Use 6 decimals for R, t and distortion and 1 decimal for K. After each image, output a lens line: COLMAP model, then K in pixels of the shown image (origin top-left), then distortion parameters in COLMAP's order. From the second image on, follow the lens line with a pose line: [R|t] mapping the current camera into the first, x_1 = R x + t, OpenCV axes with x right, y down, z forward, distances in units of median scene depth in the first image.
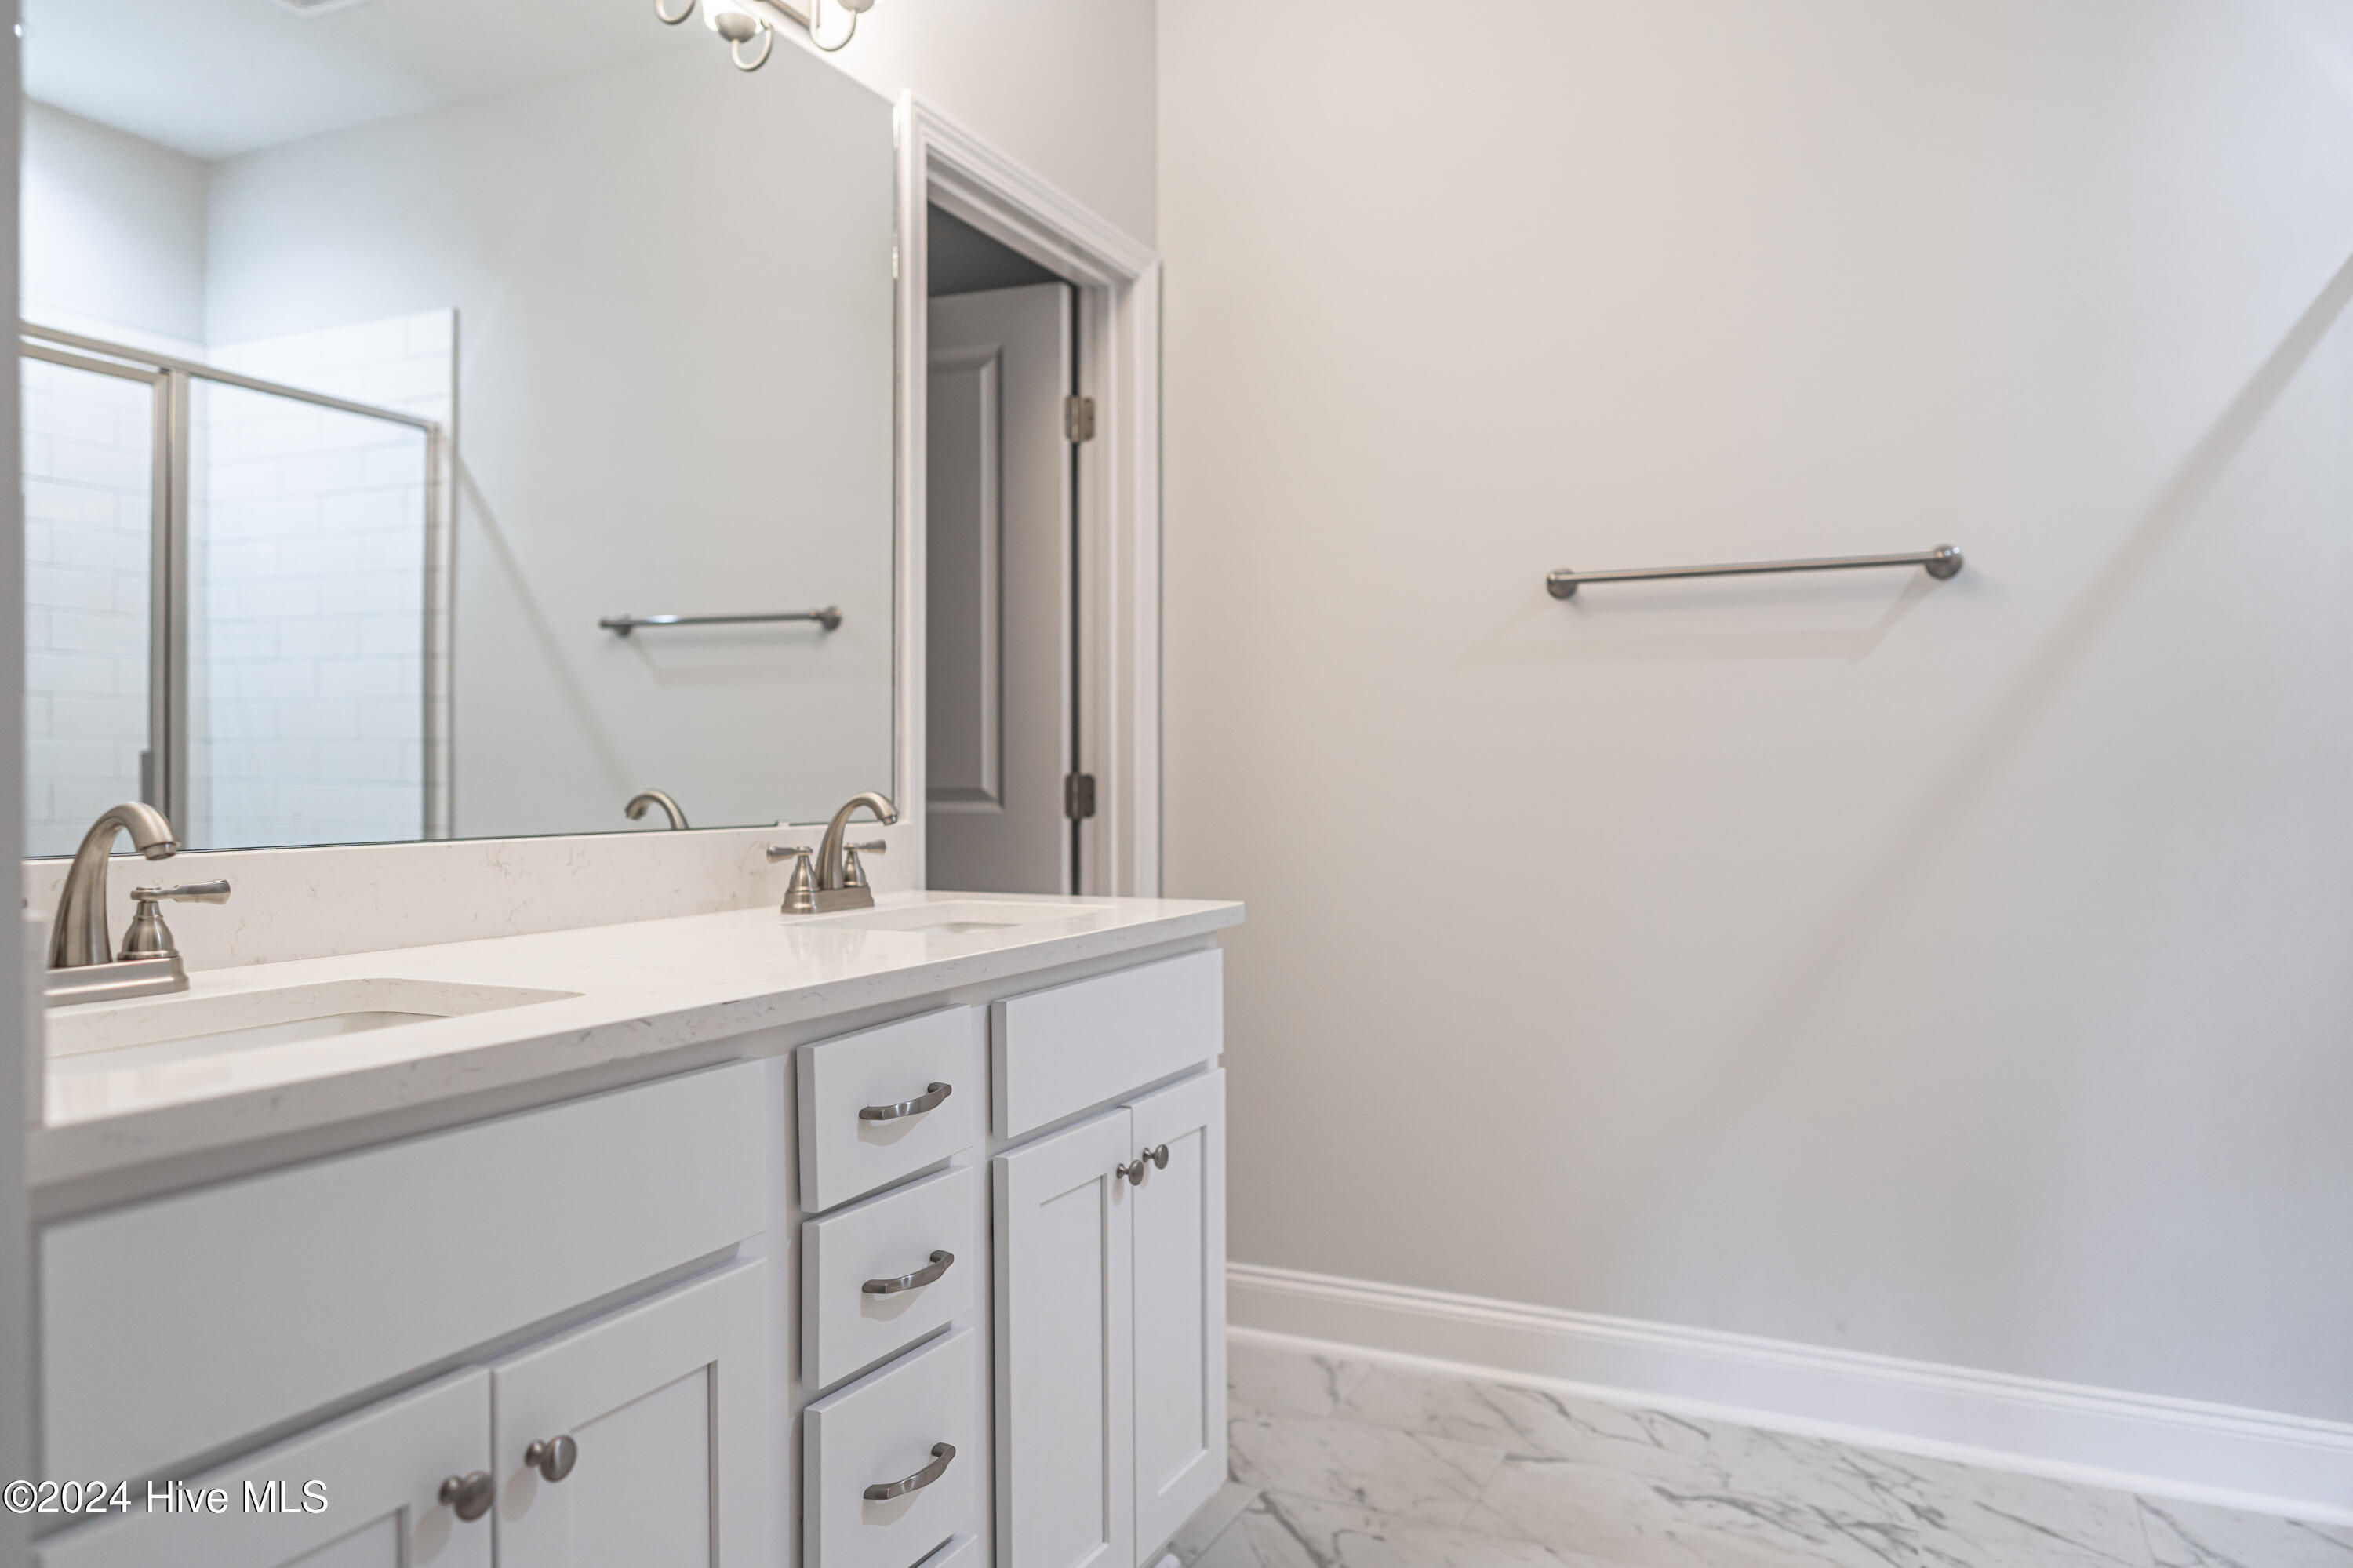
lens RADIAL K [[1587.3, 0, 1177.1], [0, 1587.3, 789.0], [0, 0, 1]] dist [0.024110, -0.001490]
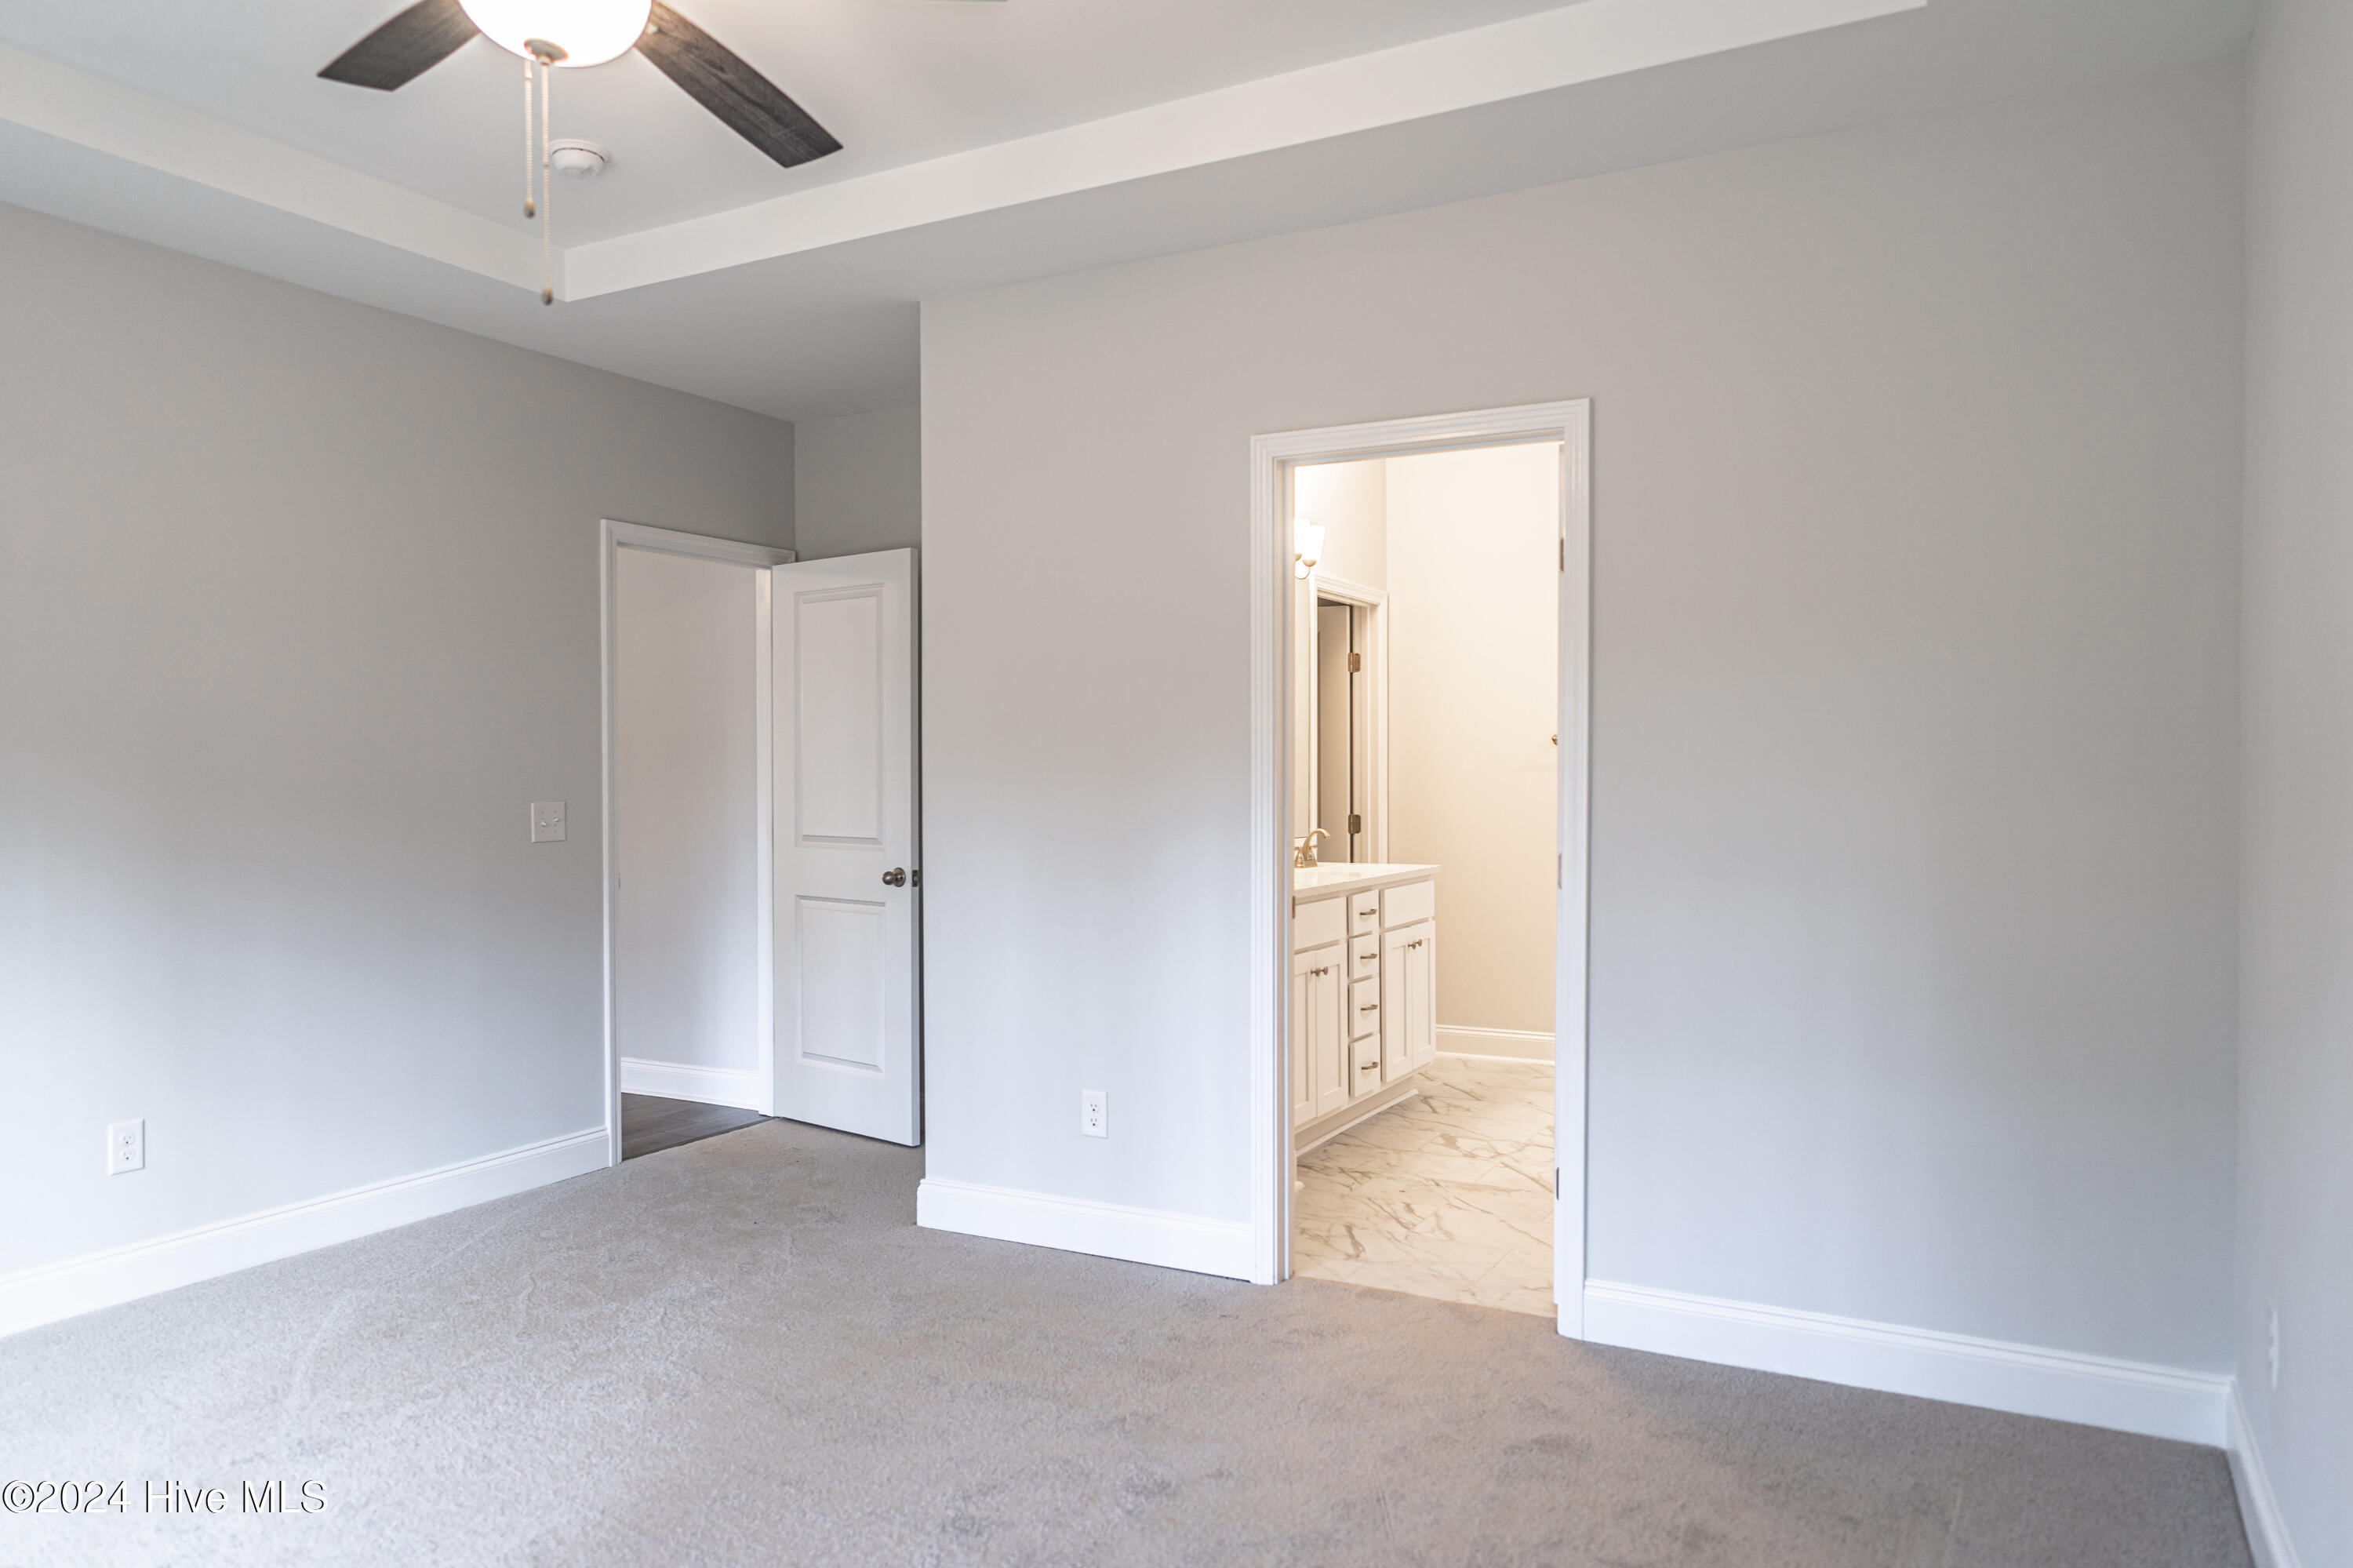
lens RADIAL K [[1587.3, 0, 1177.1], [0, 1587.3, 789.0], [0, 0, 1]] dist [0.024110, -0.001490]
pose [[0.998564, -0.007138, -0.053089, -0.296275], [0.007269, 0.999971, 0.002284, -0.081346], [0.053071, -0.002666, 0.998587, -2.010490]]
